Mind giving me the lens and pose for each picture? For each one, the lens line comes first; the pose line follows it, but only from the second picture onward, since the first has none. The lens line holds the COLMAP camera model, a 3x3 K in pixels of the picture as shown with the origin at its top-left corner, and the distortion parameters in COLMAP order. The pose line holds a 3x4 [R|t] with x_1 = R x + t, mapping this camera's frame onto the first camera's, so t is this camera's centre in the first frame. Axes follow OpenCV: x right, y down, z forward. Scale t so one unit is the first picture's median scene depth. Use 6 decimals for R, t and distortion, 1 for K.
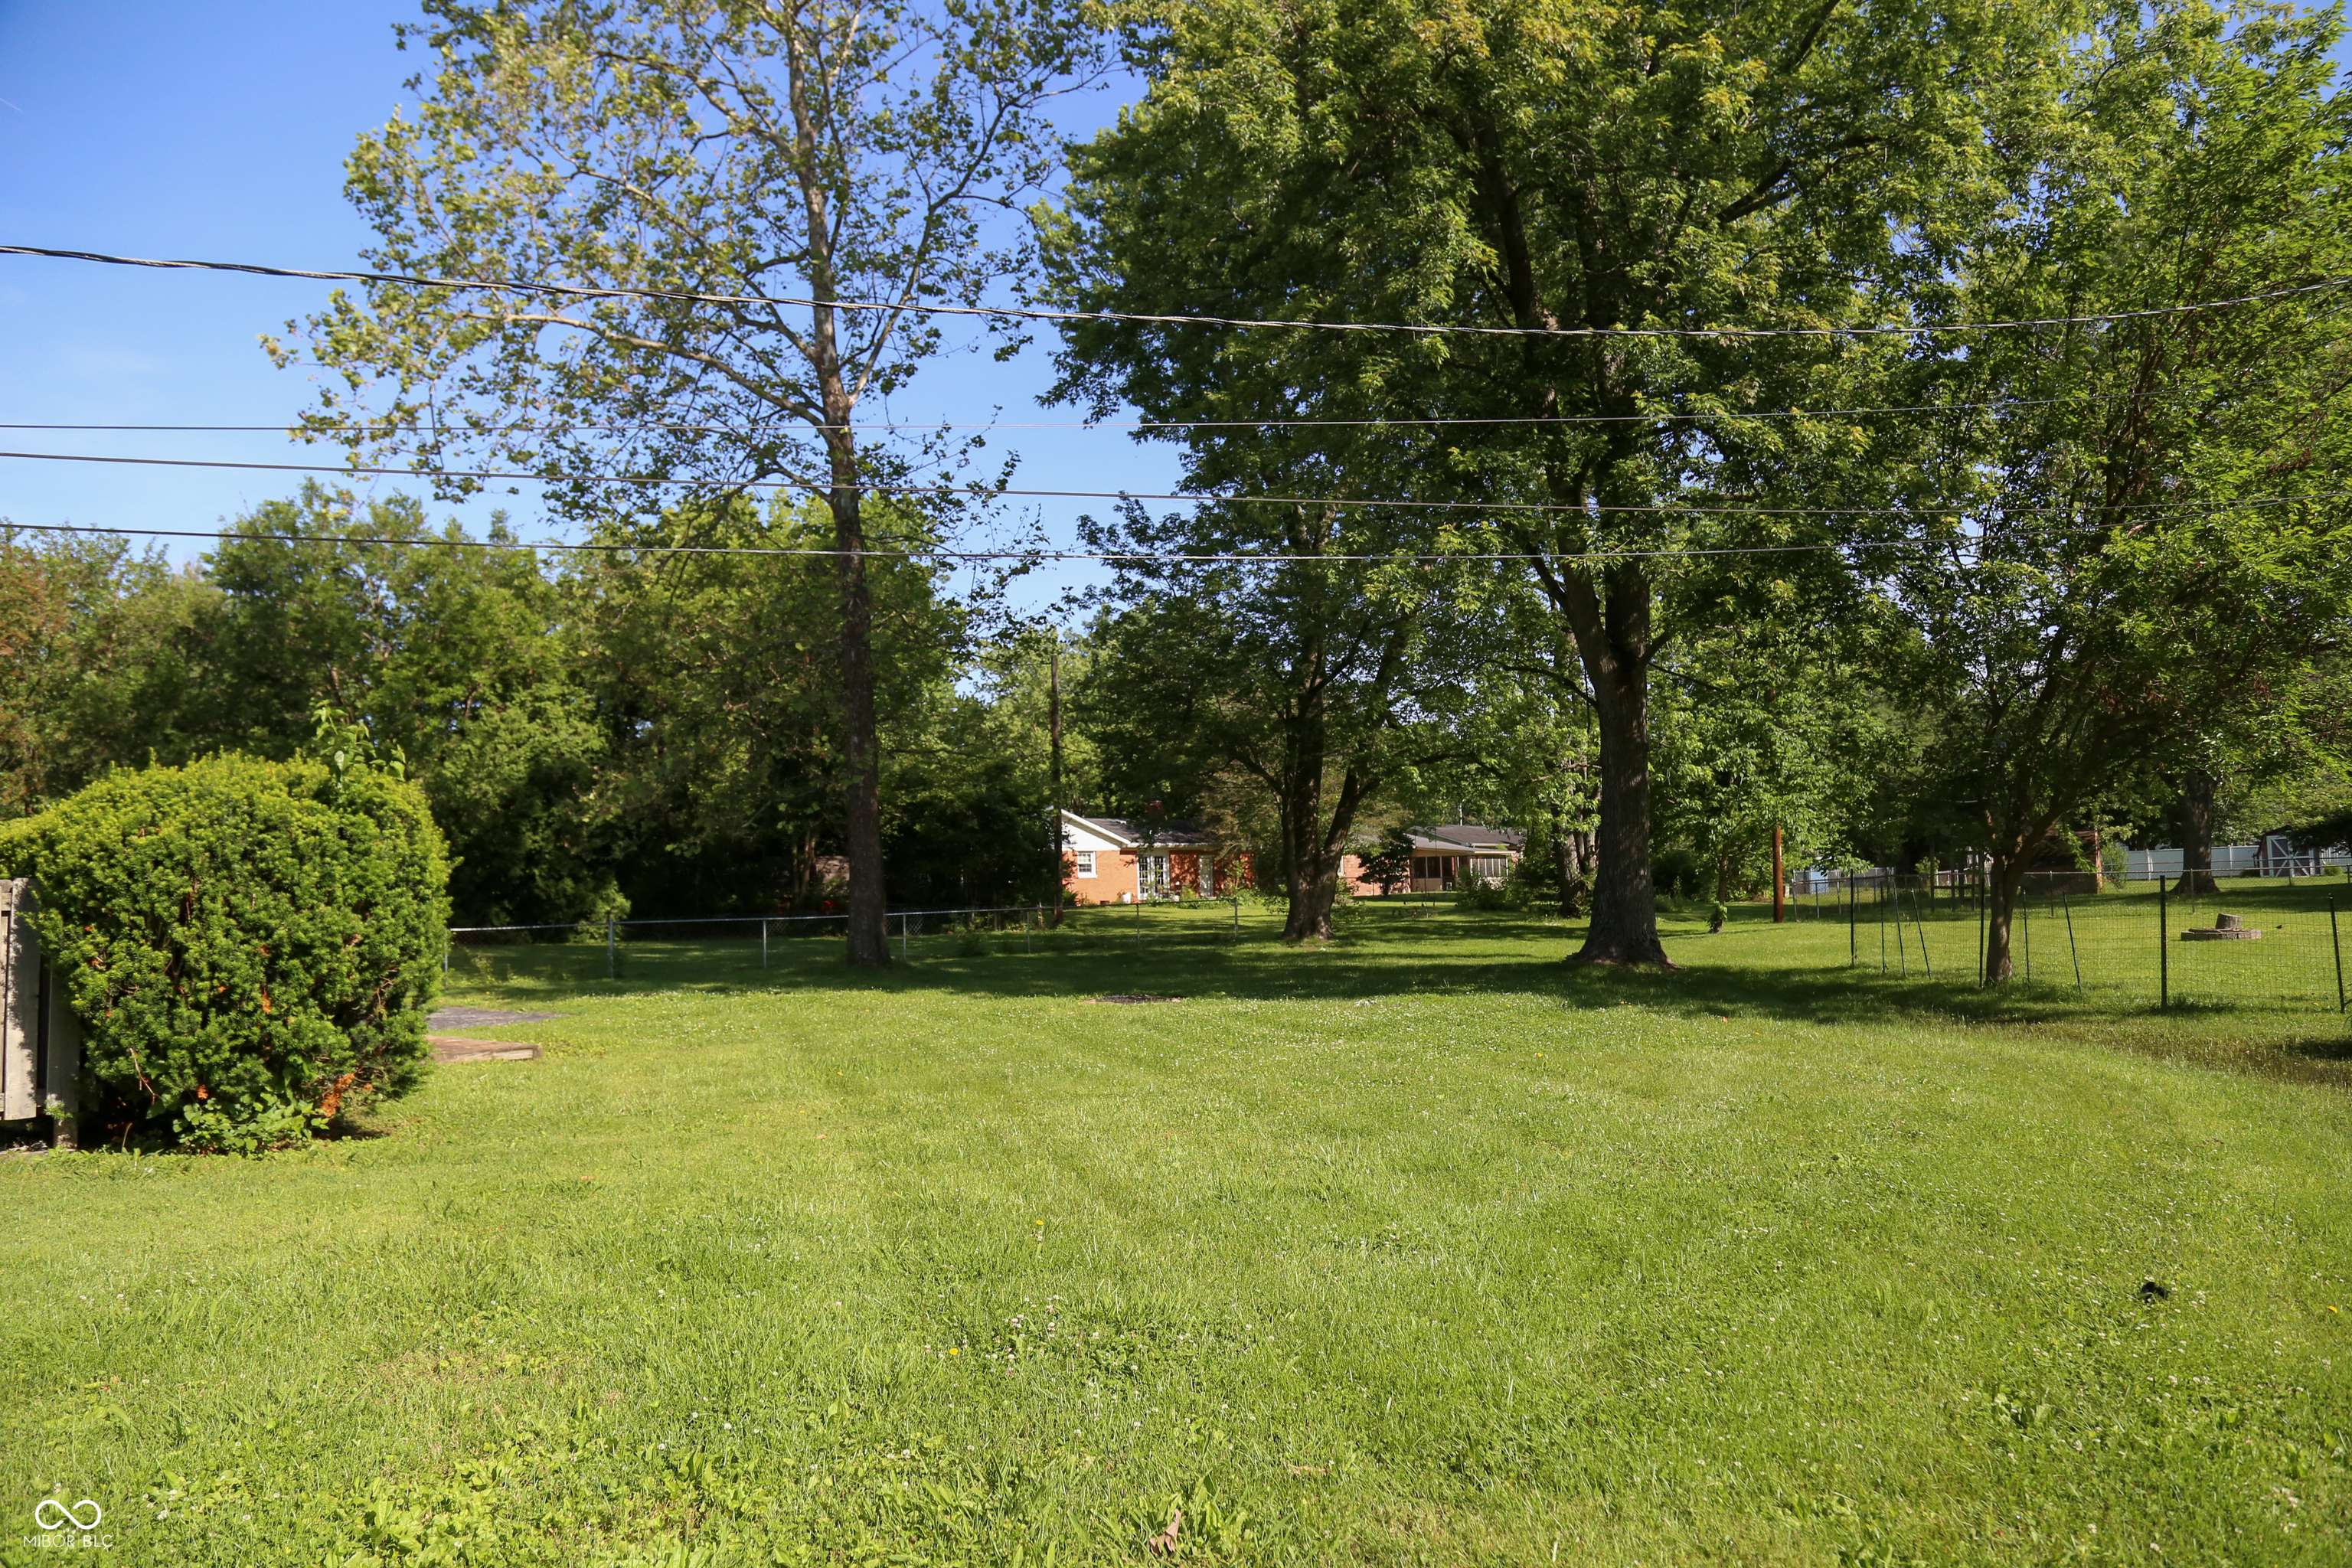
lens RADIAL K [[1600.5, 0, 1192.8], [0, 1600.5, 792.7], [0, 0, 1]] dist [-0.121409, 0.067098]
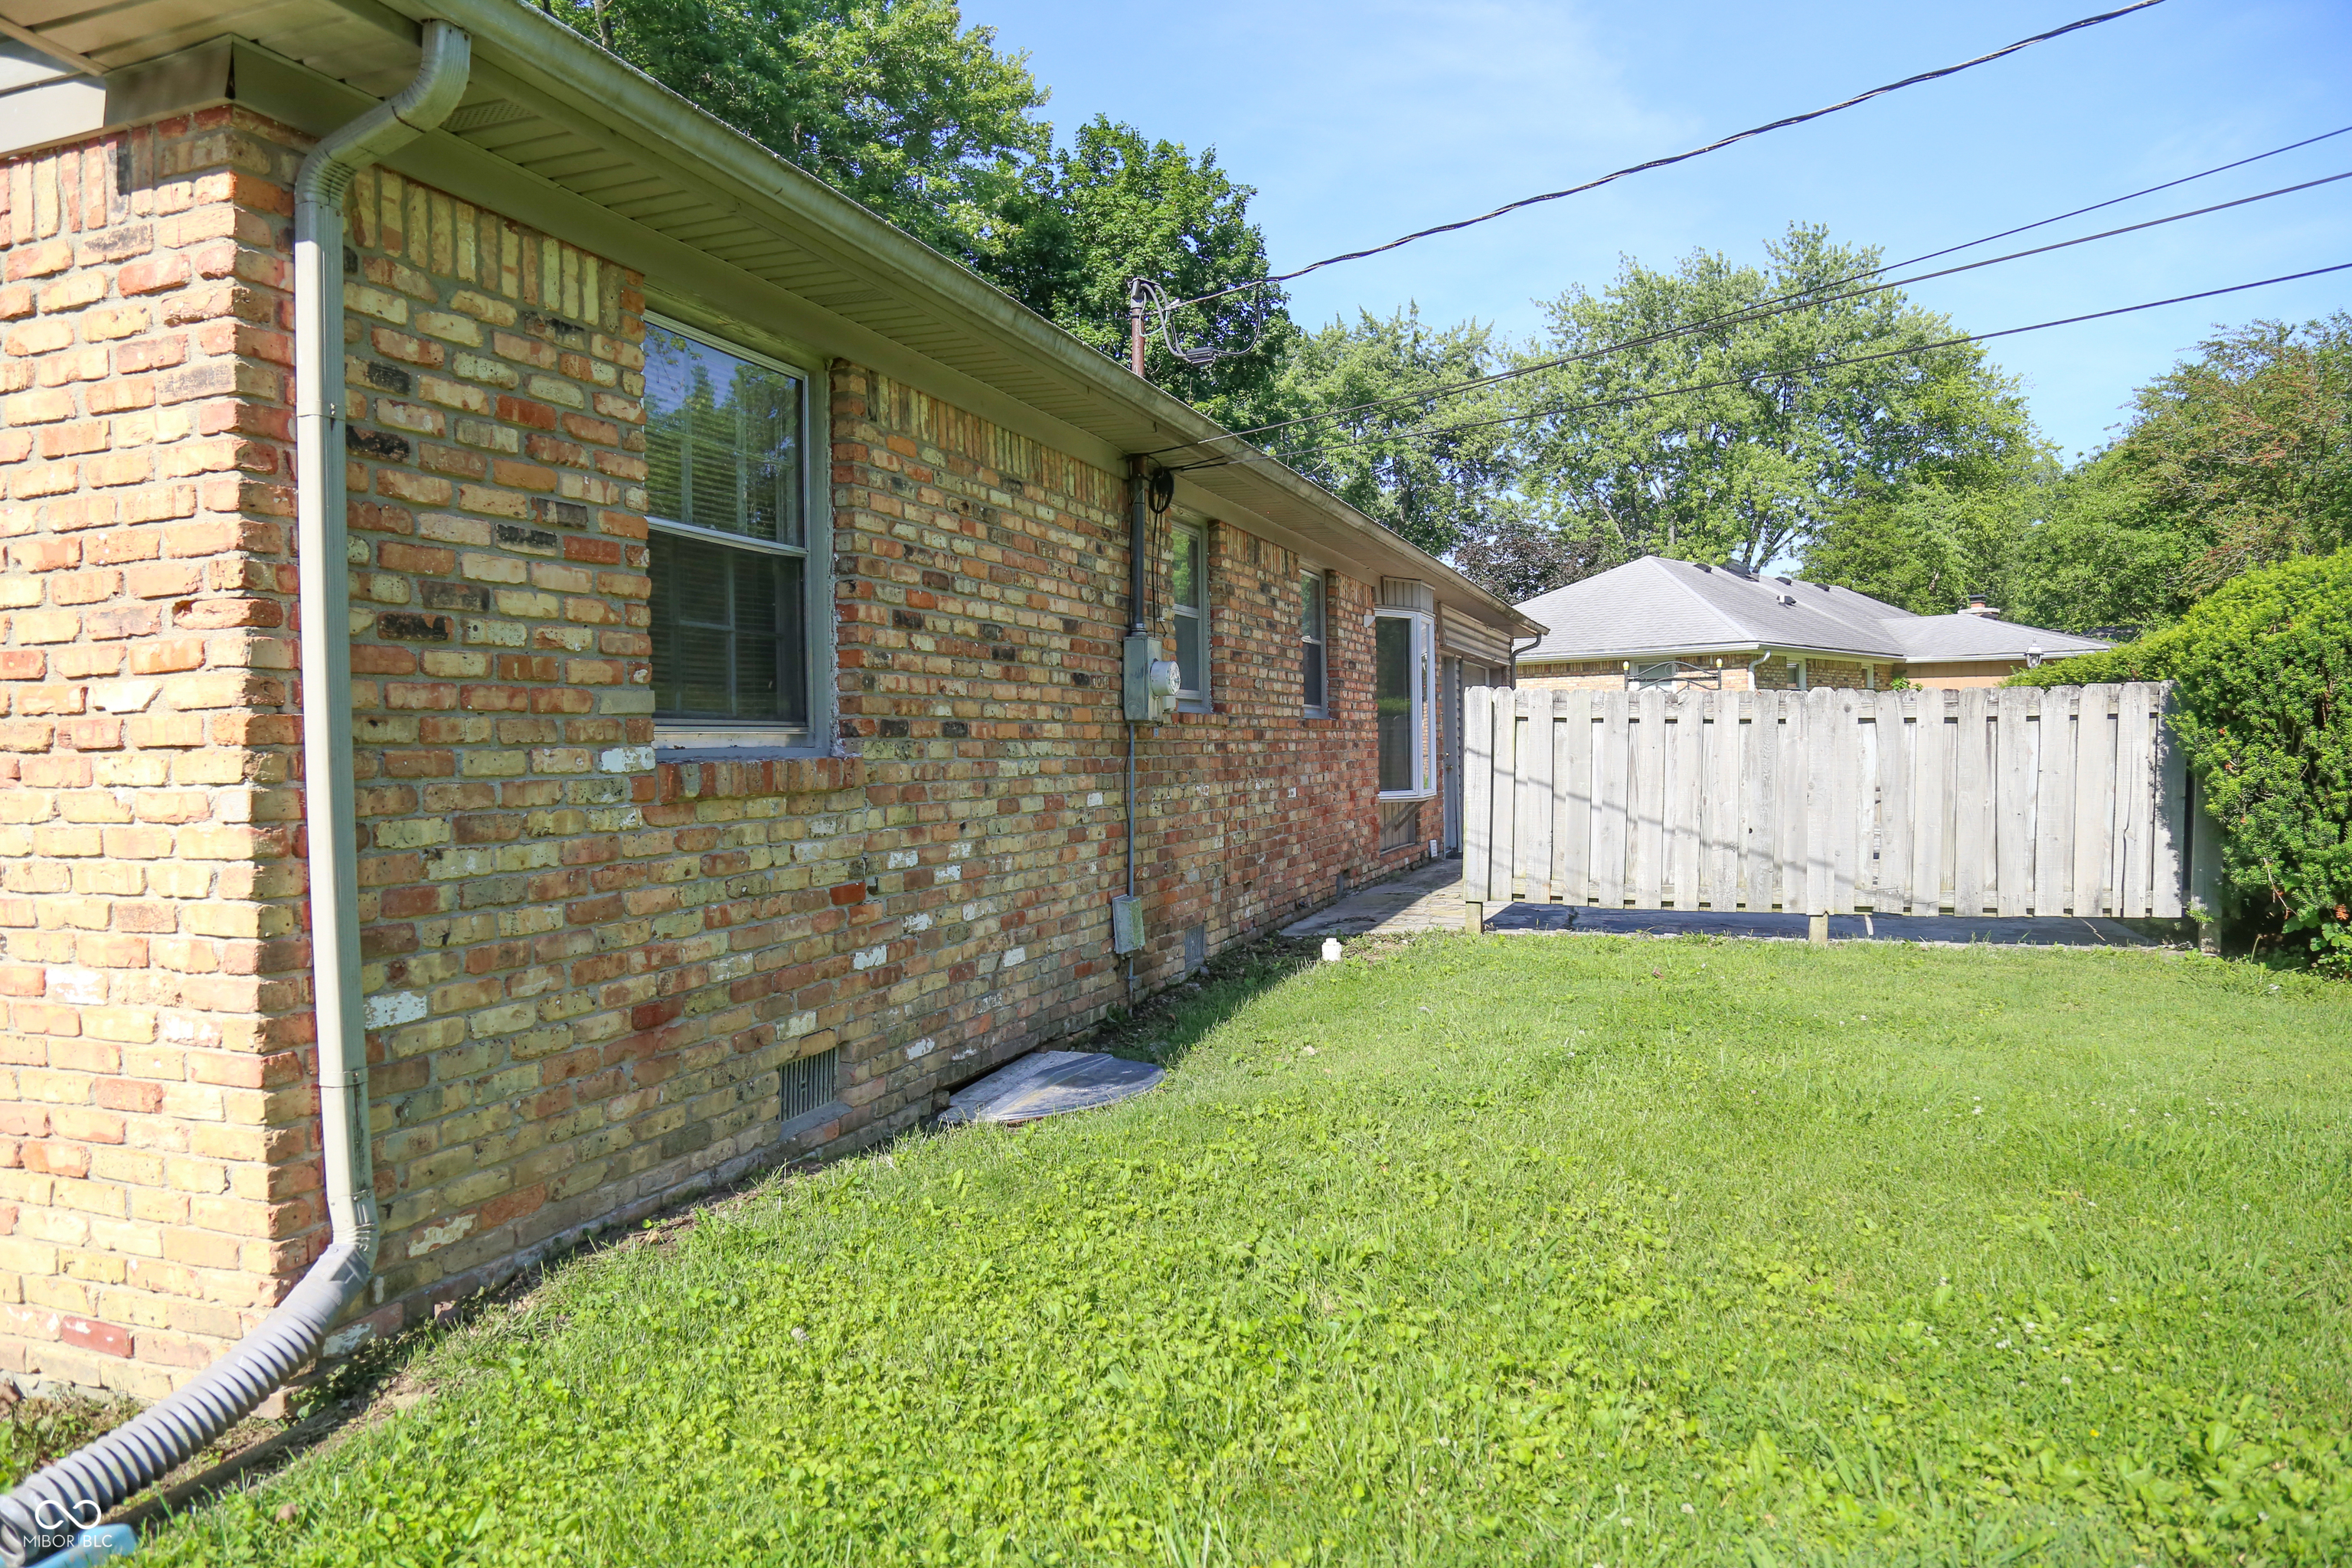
lens RADIAL K [[1600.5, 0, 1182.2], [0, 1600.5, 802.1], [0, 0, 1]] dist [-0.121409, 0.067098]
pose [[0.267796, 0.059519, -0.961636, 0.038192], [0.071504, 0.994110, 0.081441, 0.007203], [0.960819, -0.090570, 0.261962, 0.107840]]
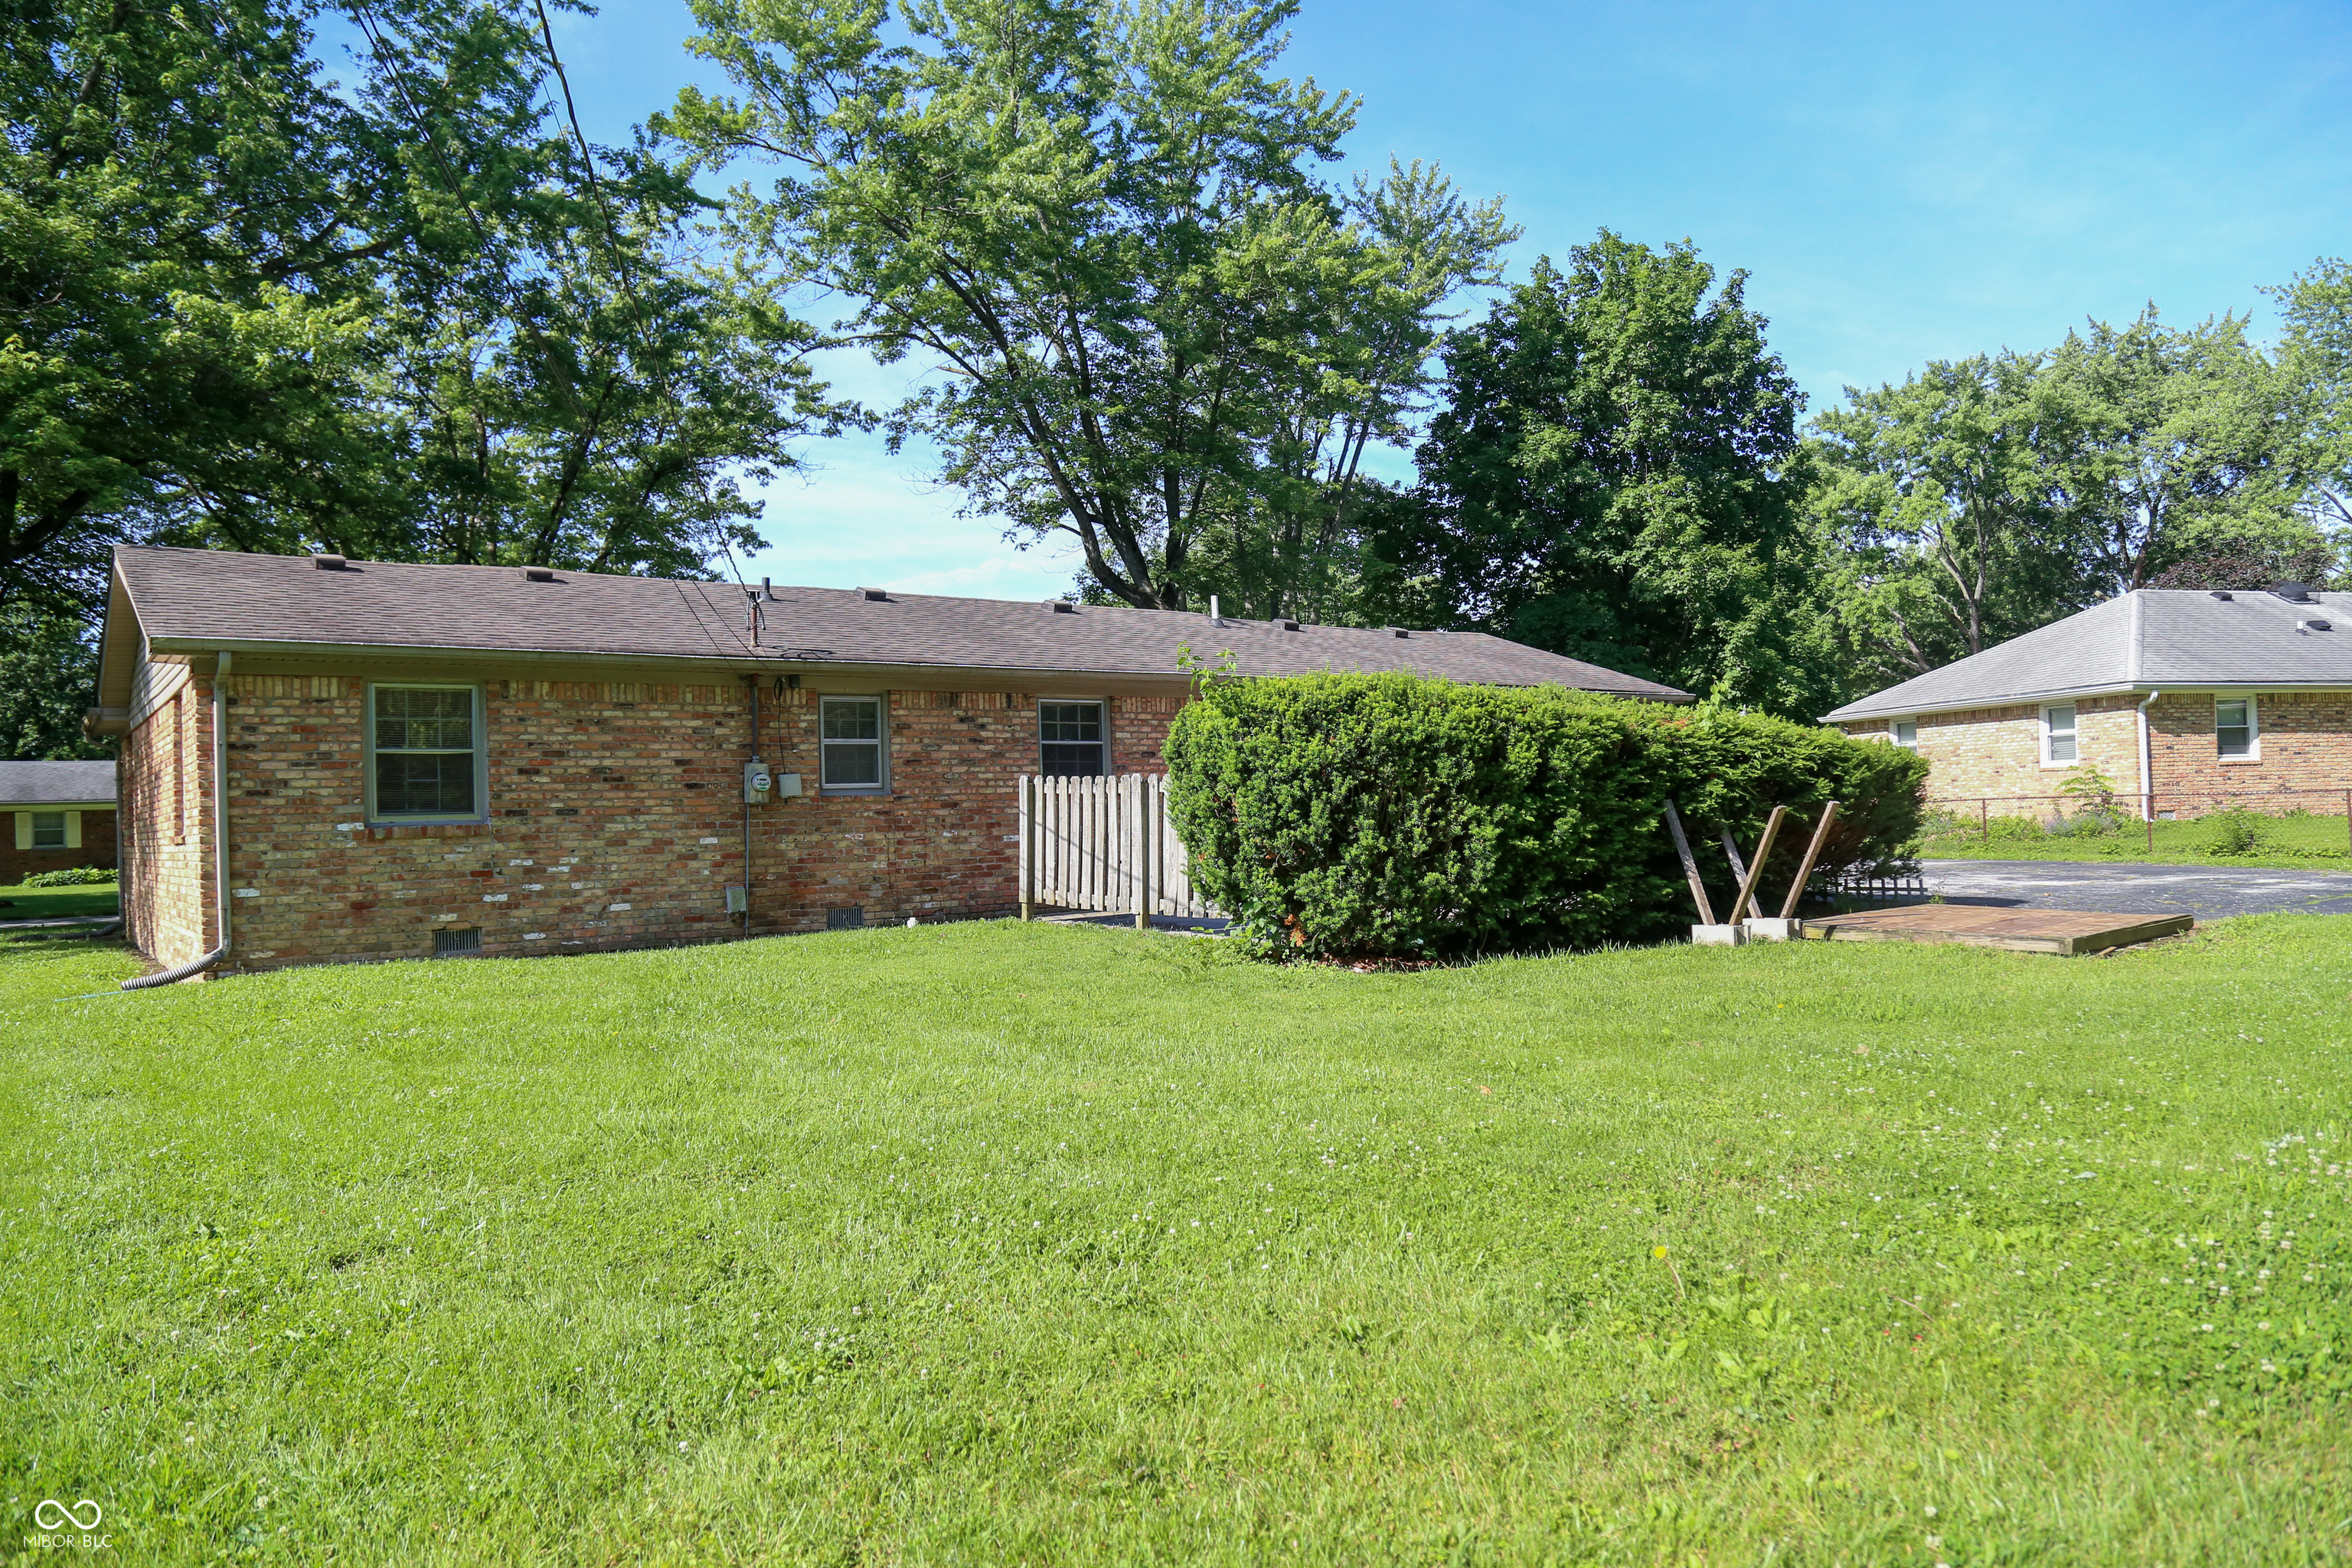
lens RADIAL K [[1600.5, 0, 1197.8], [0, 1600.5, 816.1], [0, 0, 1]] dist [-0.121409, 0.067098]
pose [[-0.299194, 0.040125, -0.953348, 0.882691], [0.100437, 0.994890, 0.010353, 0.092229], [0.948892, -0.092654, -0.301696, 1.559460]]
